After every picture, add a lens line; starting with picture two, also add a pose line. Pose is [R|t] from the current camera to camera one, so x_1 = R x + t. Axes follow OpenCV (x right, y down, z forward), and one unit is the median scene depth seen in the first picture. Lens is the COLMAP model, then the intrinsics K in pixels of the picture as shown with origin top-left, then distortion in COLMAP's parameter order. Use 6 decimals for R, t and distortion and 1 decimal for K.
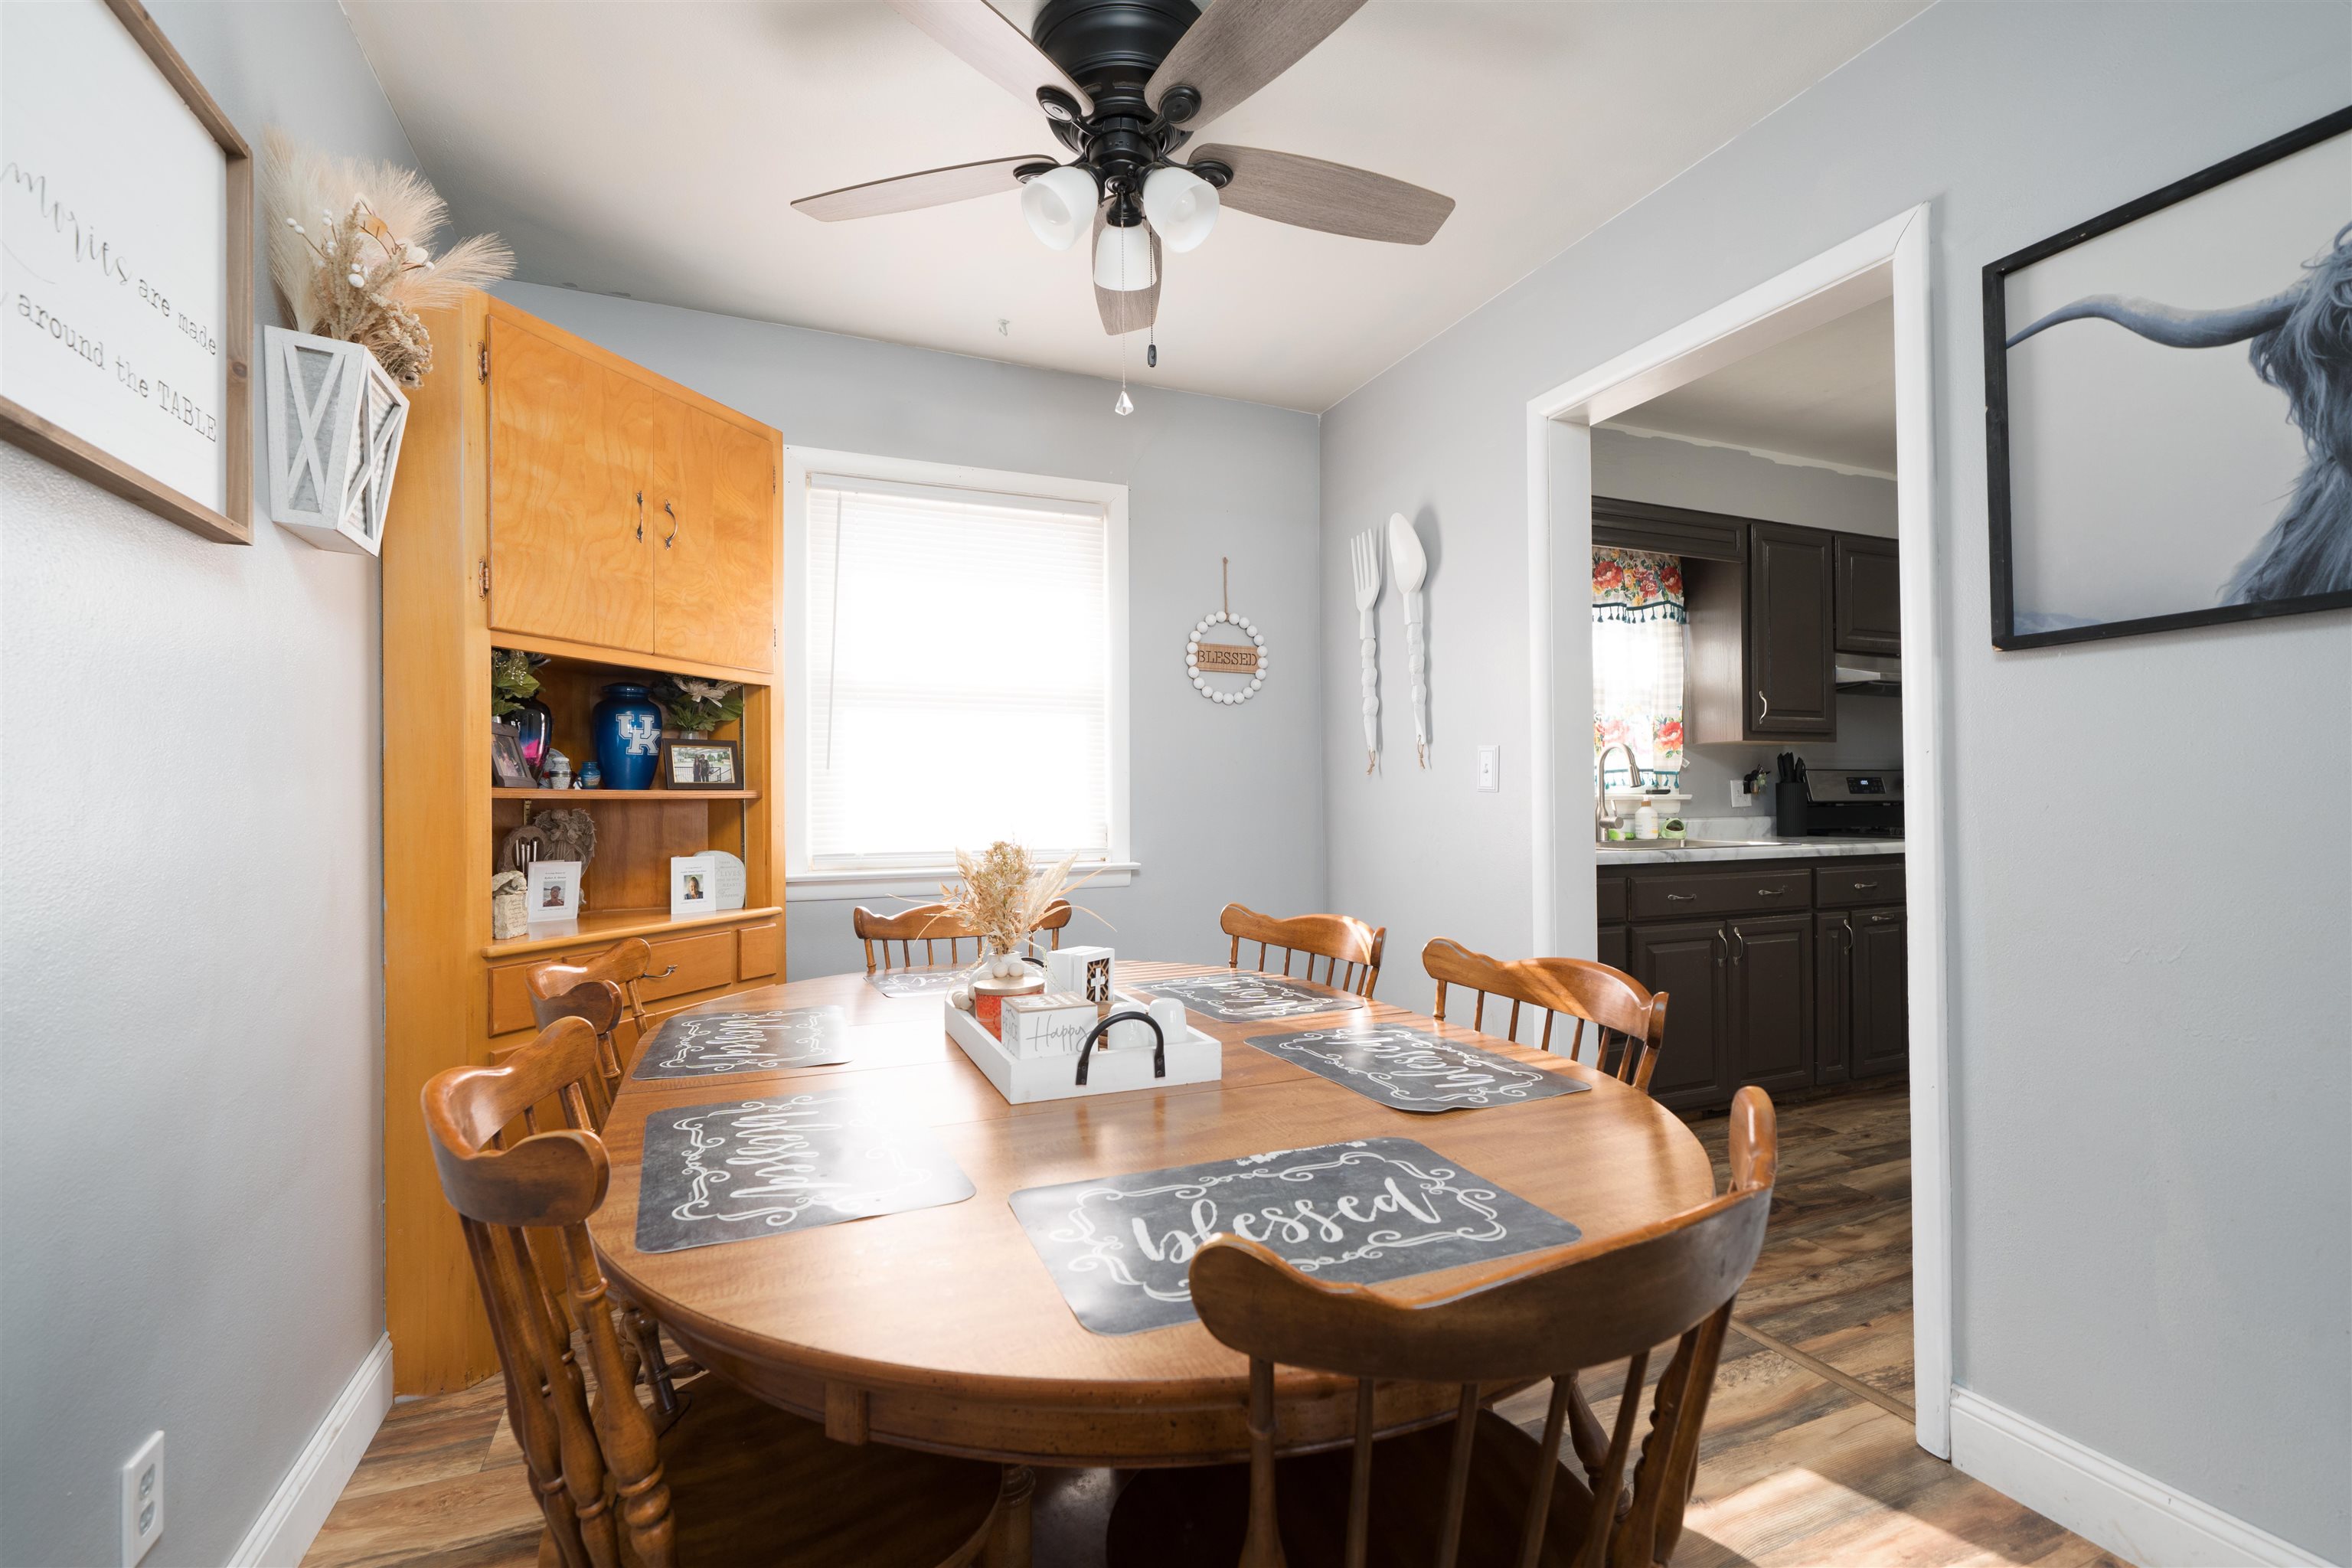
lens RADIAL K [[1024.9, 0, 1175.1], [0, 1024.9, 793.3], [0, 0, 1]] dist [0.000586, -0.000108]
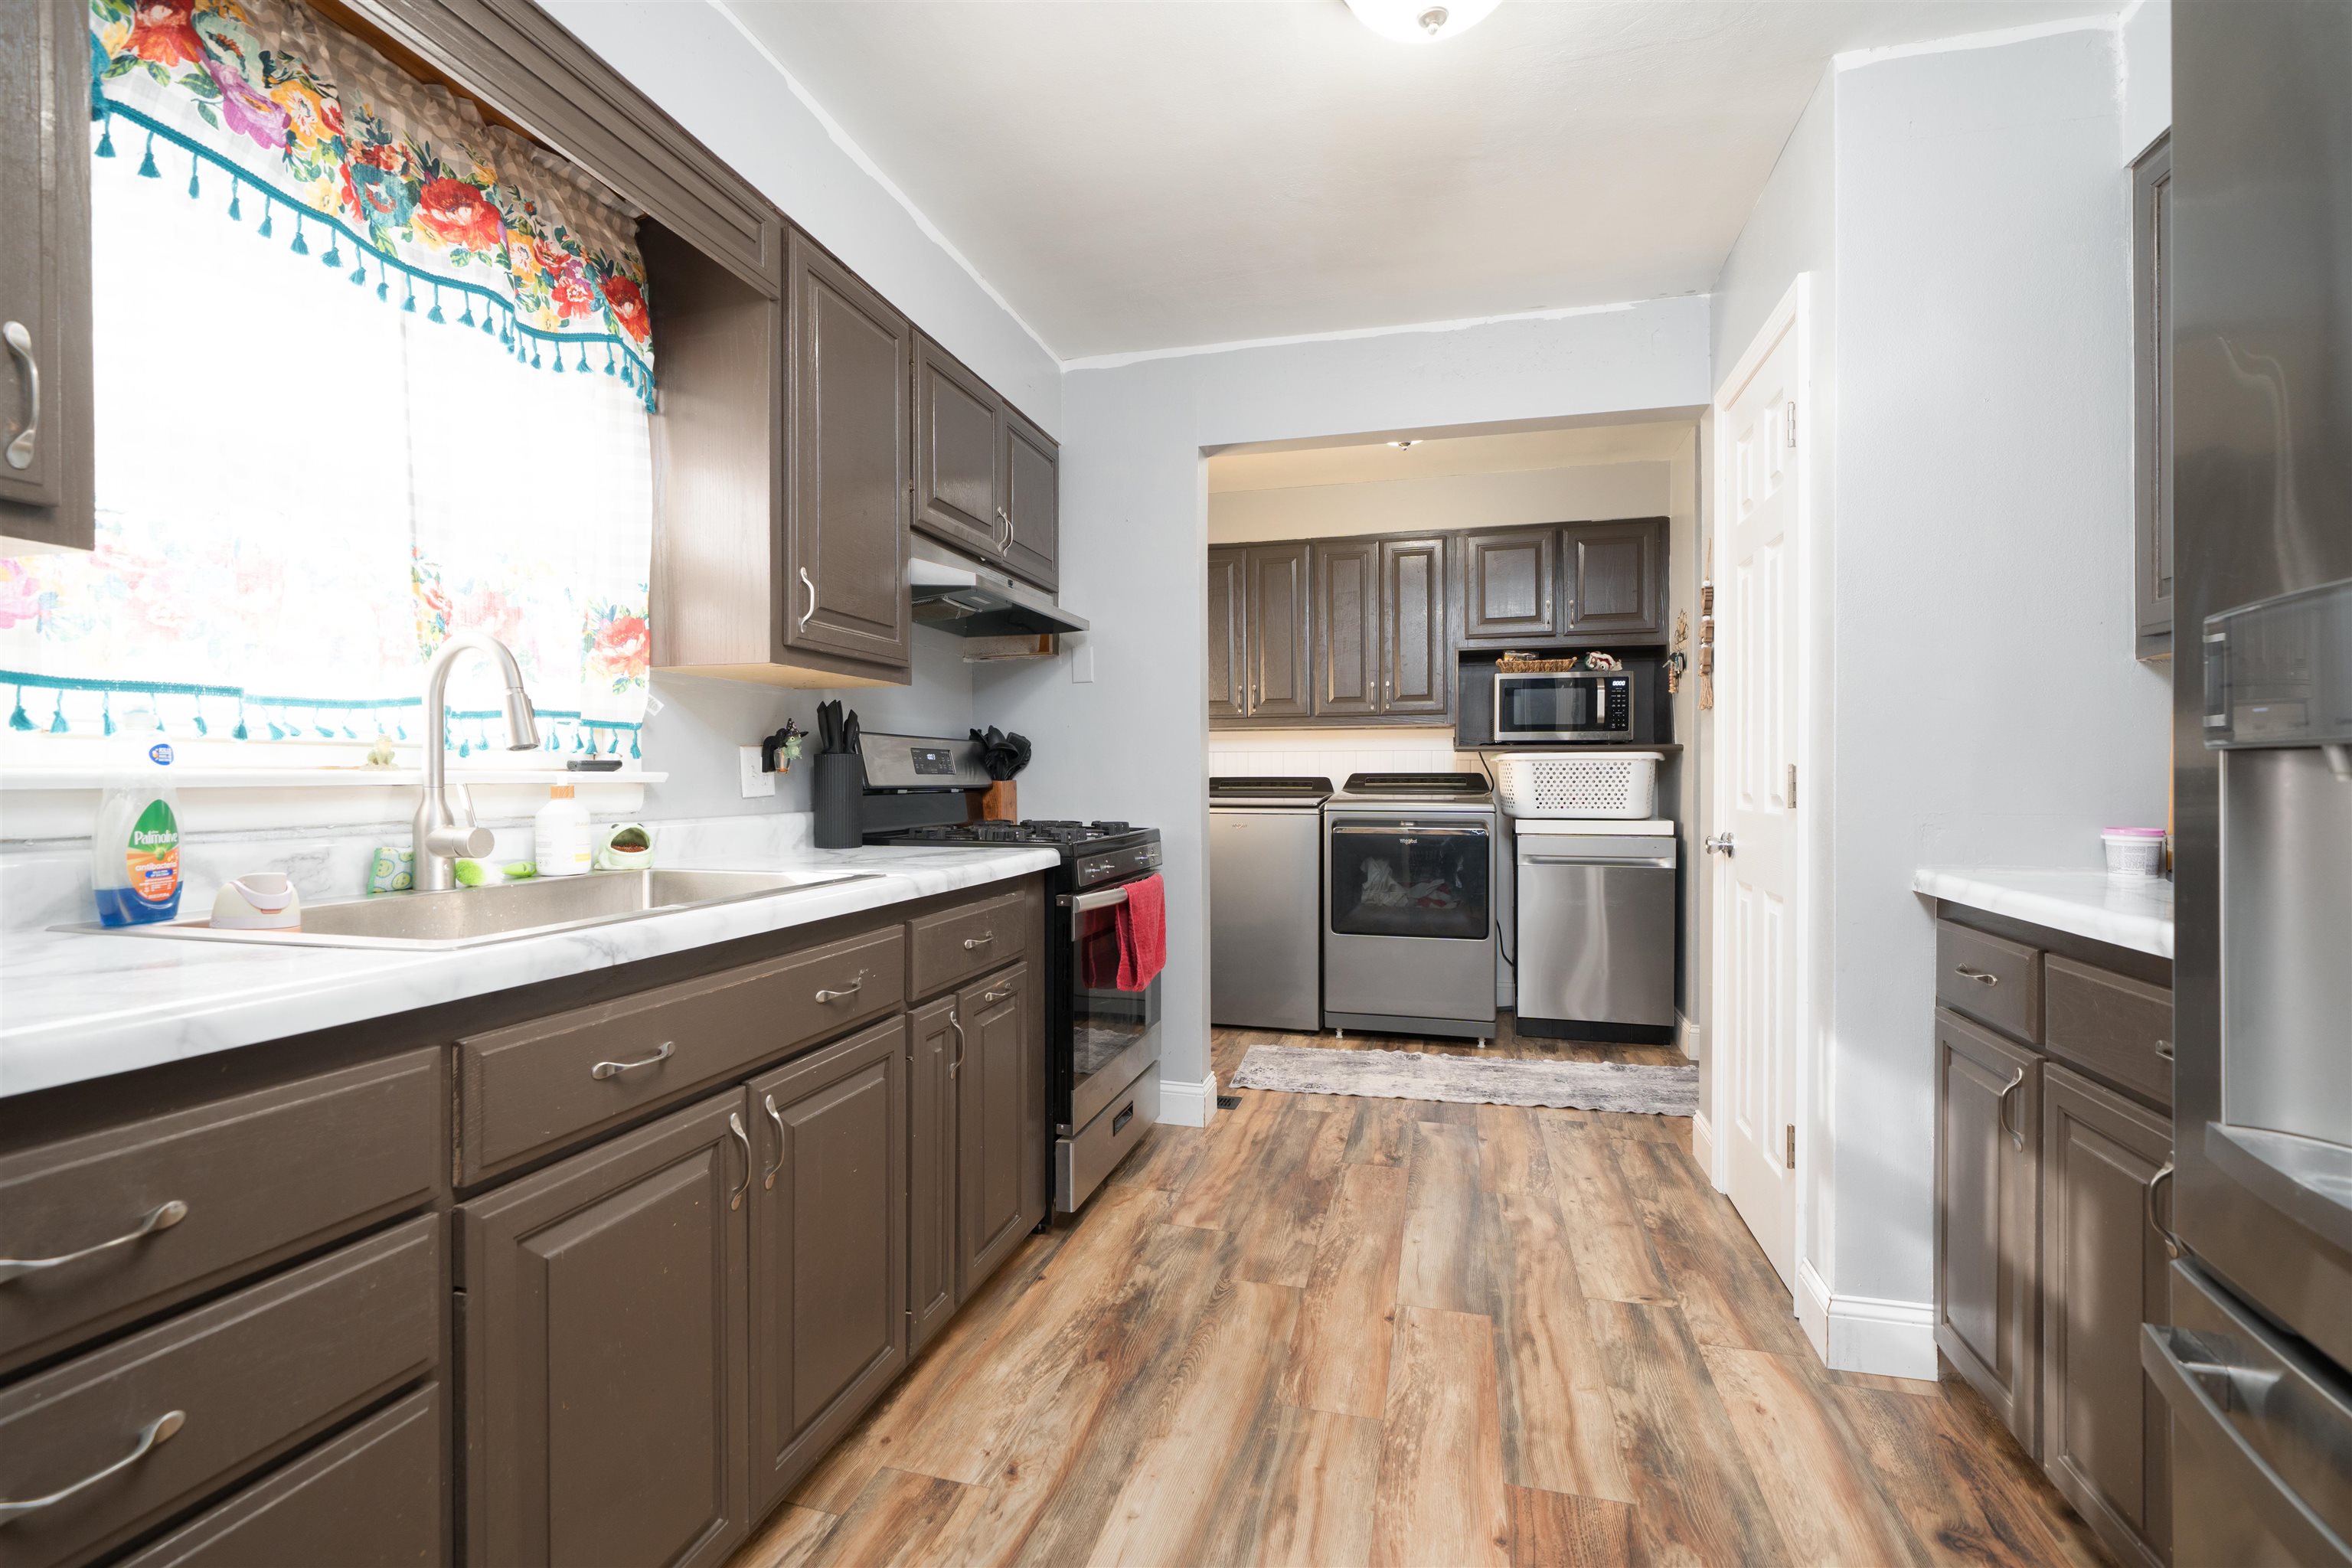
lens RADIAL K [[1065.4, 0, 1170.8], [0, 1065.4, 779.3], [0, 0, 1]] dist [-0.000675, 0.000110]
pose [[0.617294, 0.005400, 0.786714, 0.328829], [-0.007741, 0.999970, -0.000790, 0.003868], [-0.786695, -0.005603, 0.617317, 0.647820]]
